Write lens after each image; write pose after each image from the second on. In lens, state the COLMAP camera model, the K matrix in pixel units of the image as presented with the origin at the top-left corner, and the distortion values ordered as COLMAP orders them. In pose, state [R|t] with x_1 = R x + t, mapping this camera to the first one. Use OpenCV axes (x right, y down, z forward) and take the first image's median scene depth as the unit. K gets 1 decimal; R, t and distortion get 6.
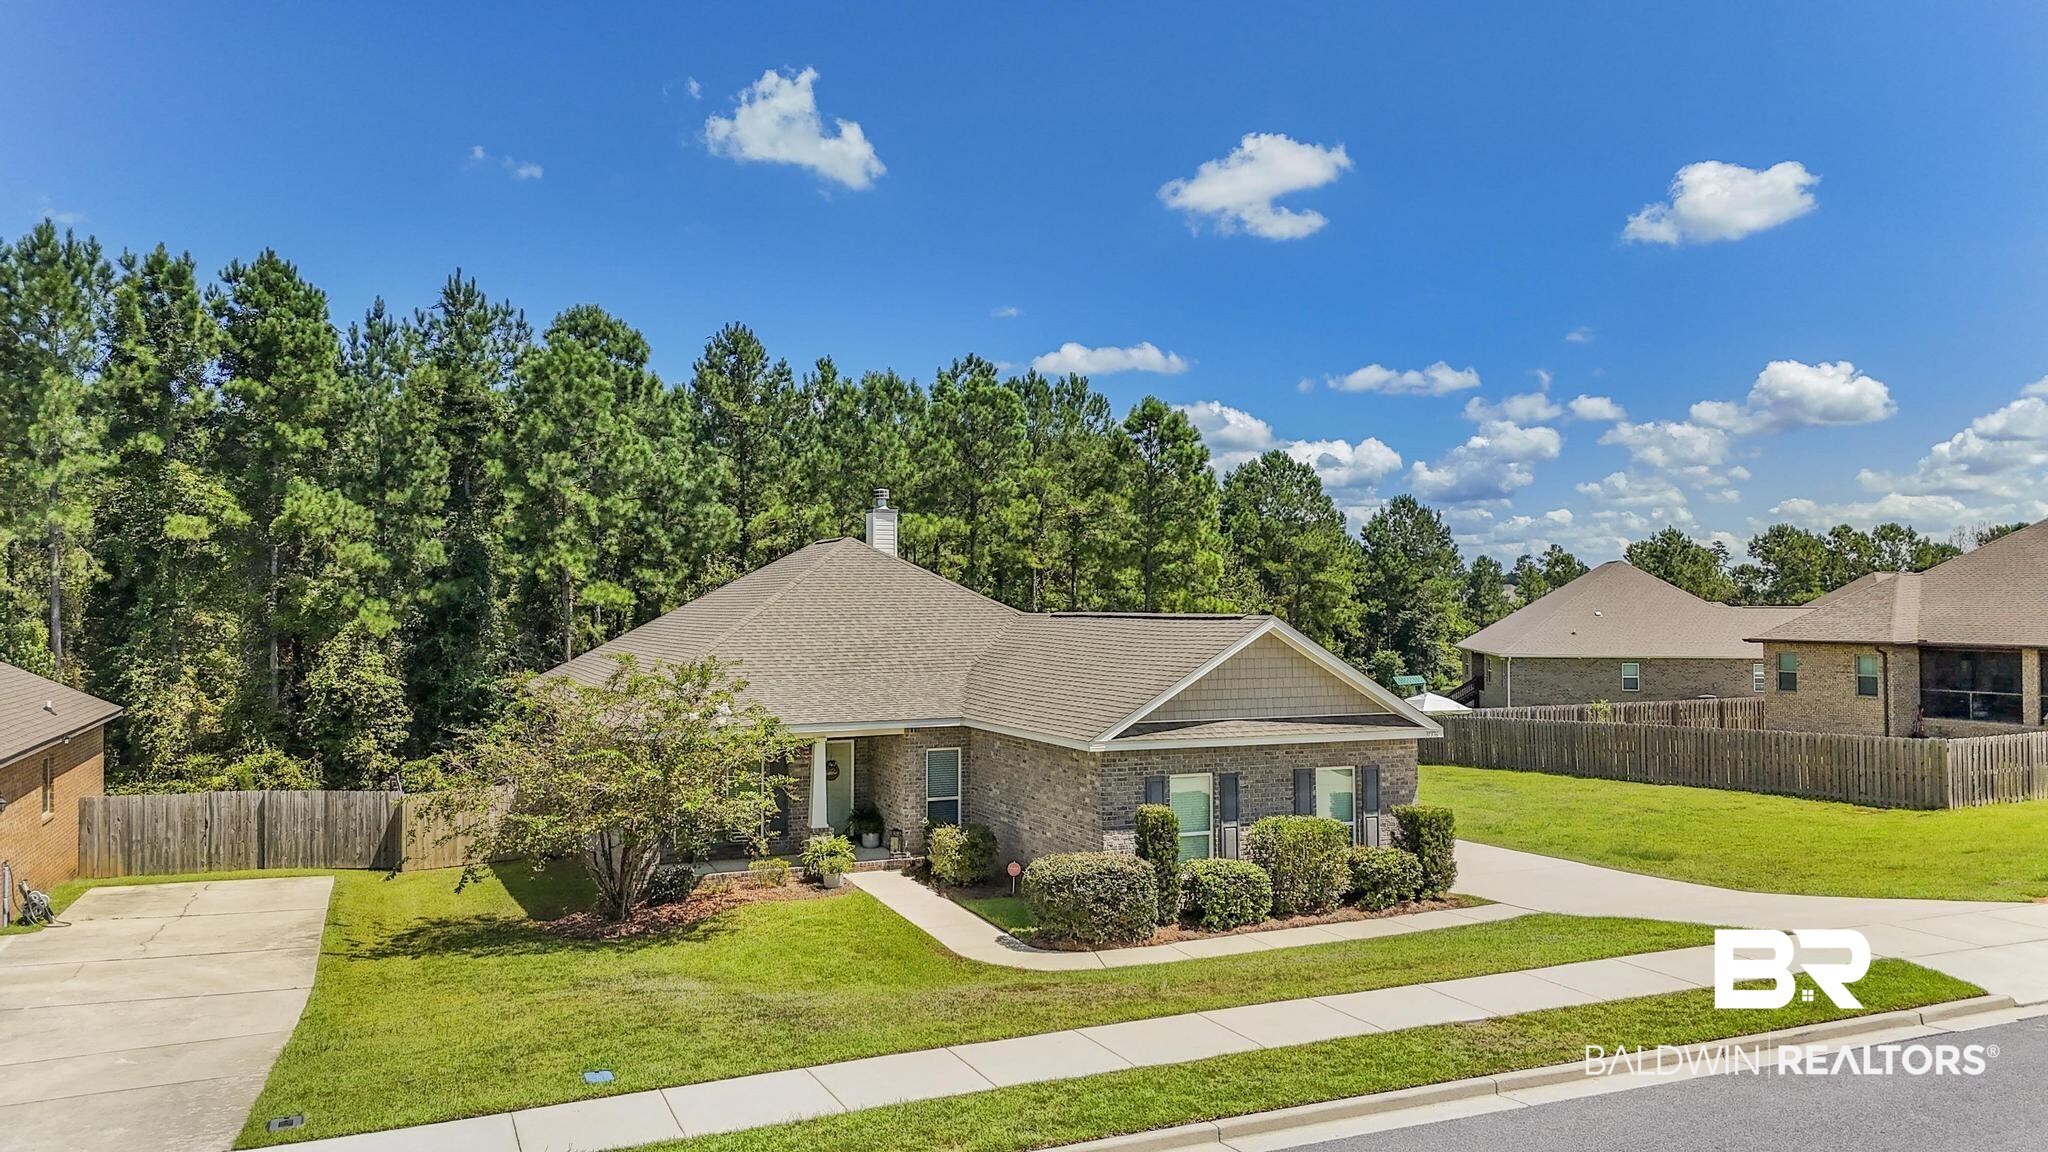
lens RADIAL K [[1481.2, 0, 1031.0], [0, 1481.2, 569.2], [0, 0, 1]] dist [0.065668, -0.031187]
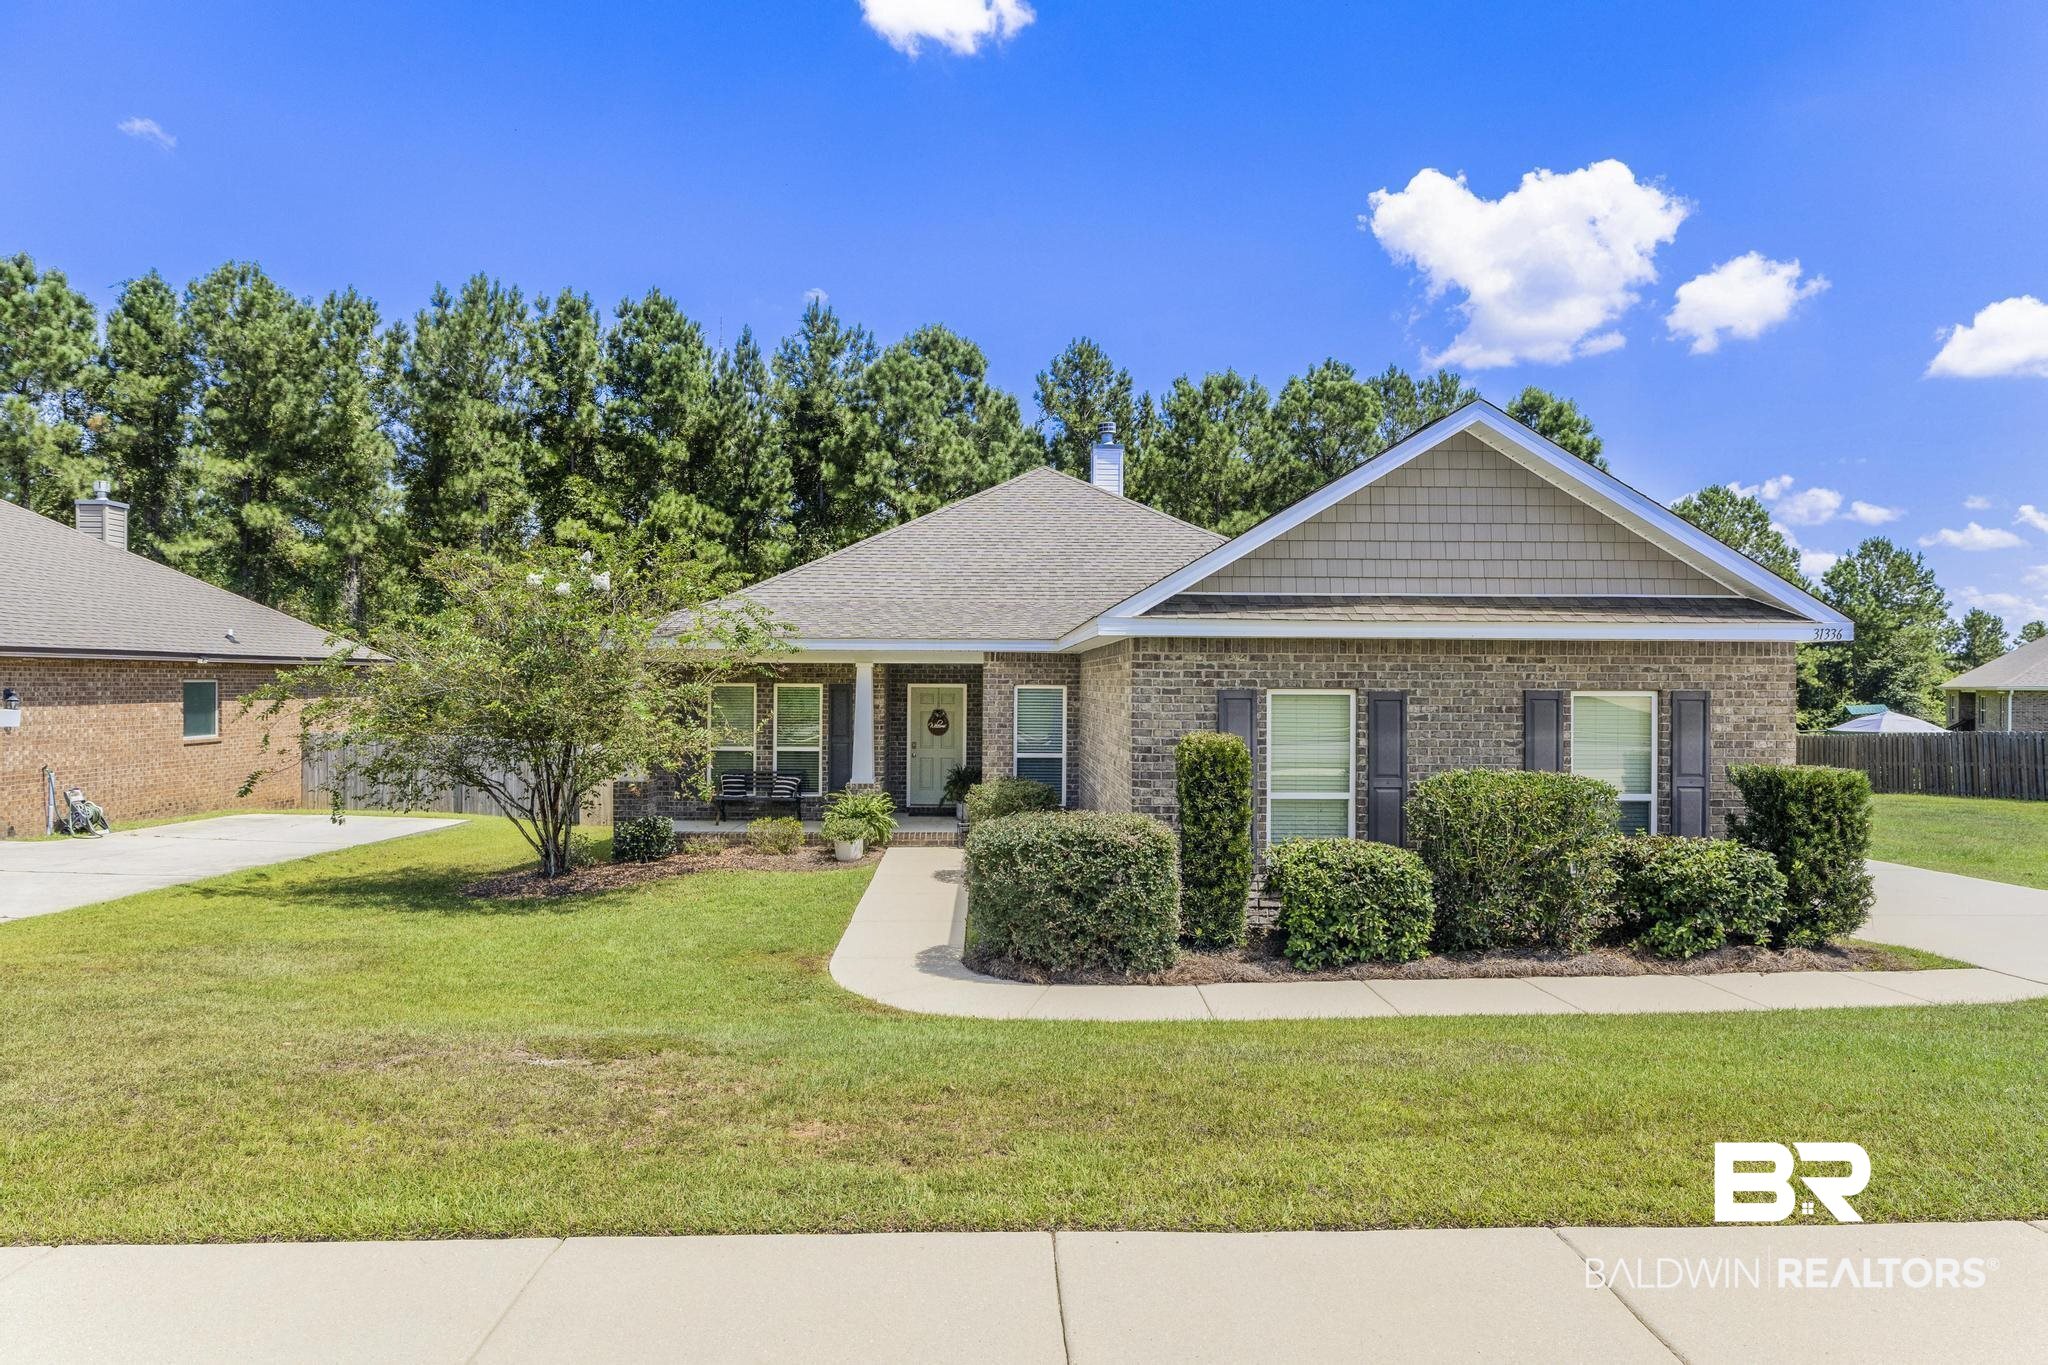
lens RADIAL K [[1194.7, 0, 1019.0], [0, 1194.7, 681.7], [0, 0, 1]] dist [0.003205, -0.000432]
pose [[0.927950, 0.009303, -0.372588, 0.088377], [0.000012, 0.999688, 0.024991, 0.063221], [0.372704, -0.023195, 0.927660, 0.275434]]
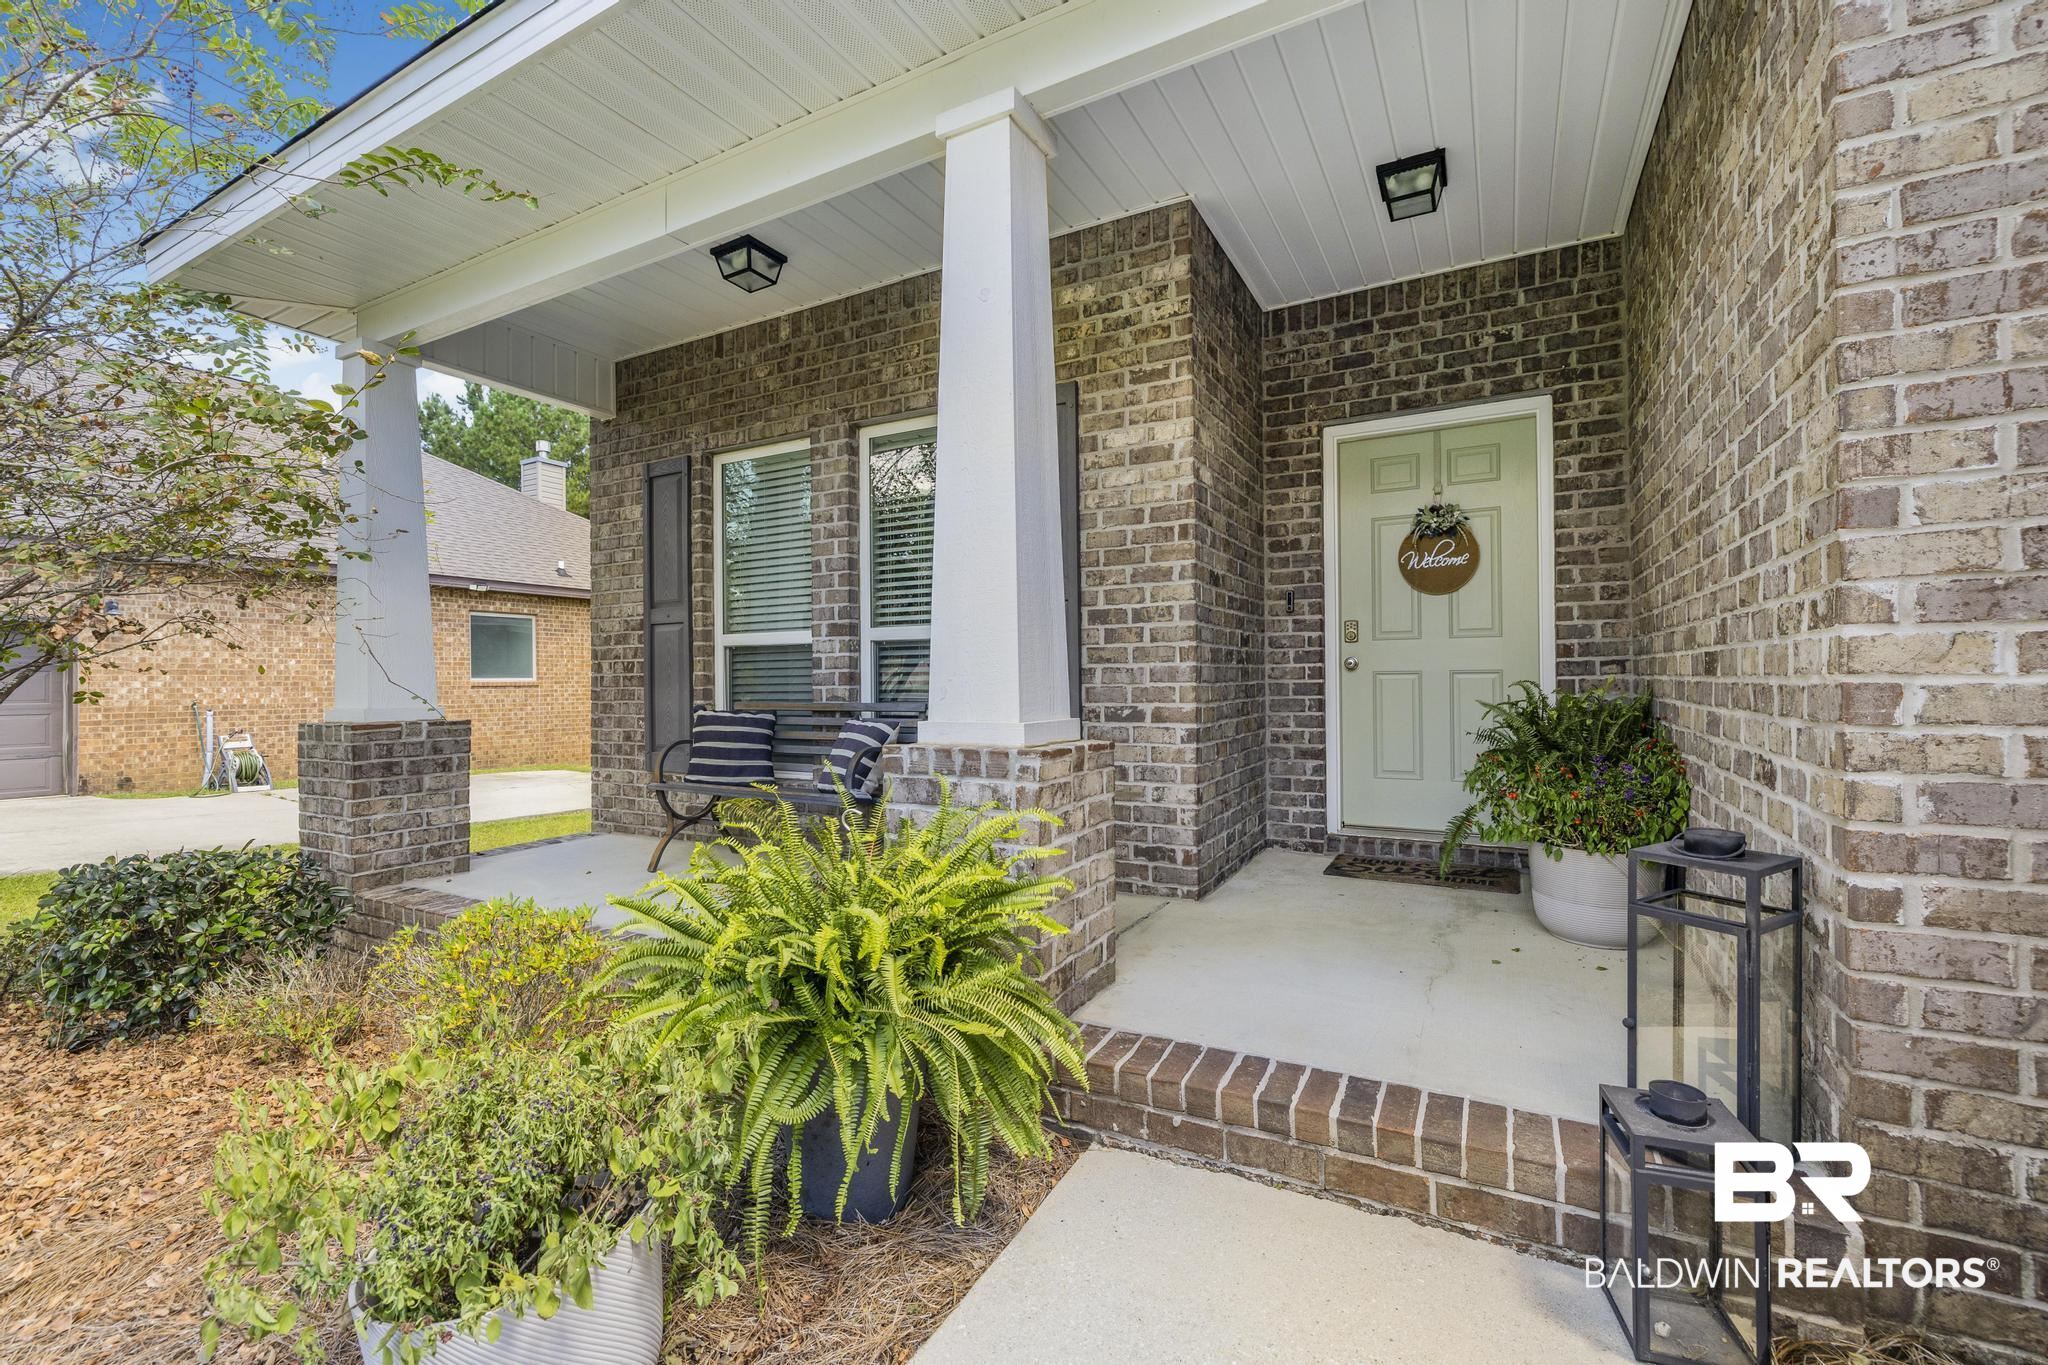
lens RADIAL K [[877.3, 0, 1013.1], [0, 877.3, 676.6], [0, 0, 1]] dist [0.002845, 0.000520]
pose [[0.607778, -0.006607, -0.794080, -0.044530], [0.030700, 0.999413, 0.015181, 0.097239], [0.793514, -0.033605, 0.607624, 0.554194]]
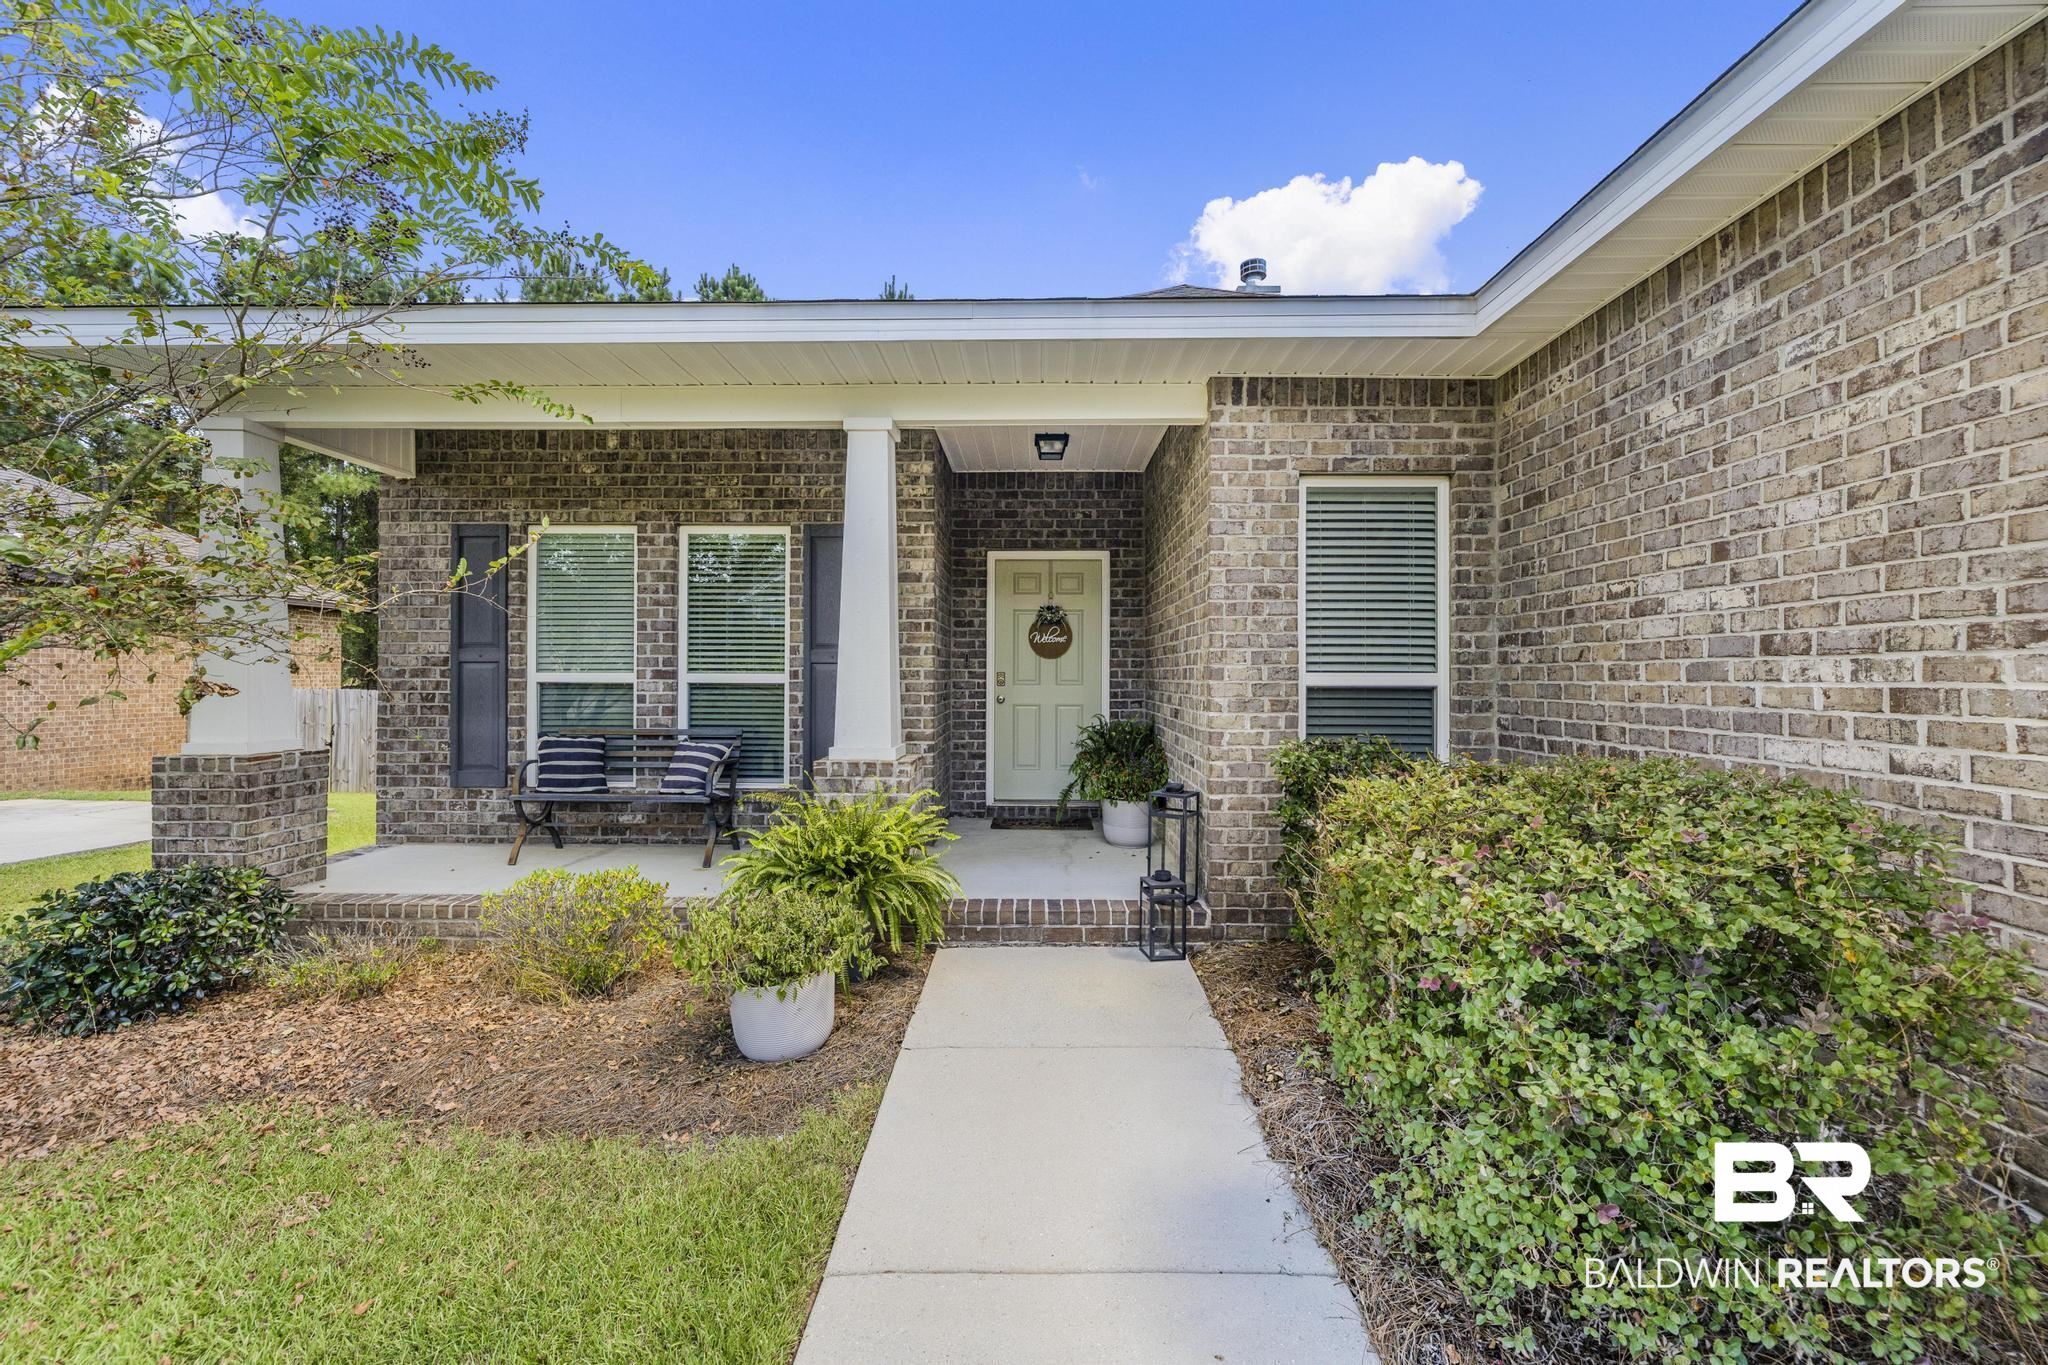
lens RADIAL K [[877.3, 0, 1029.8], [0, 877.3, 675.5], [0, 0, 1]] dist [0.002845, 0.000520]
pose [[0.912579, 0.005239, -0.408868, -0.031448], [0.005473, 0.999672, 0.025024, 0.090808], [0.408865, -0.025074, 0.912250, 0.506386]]
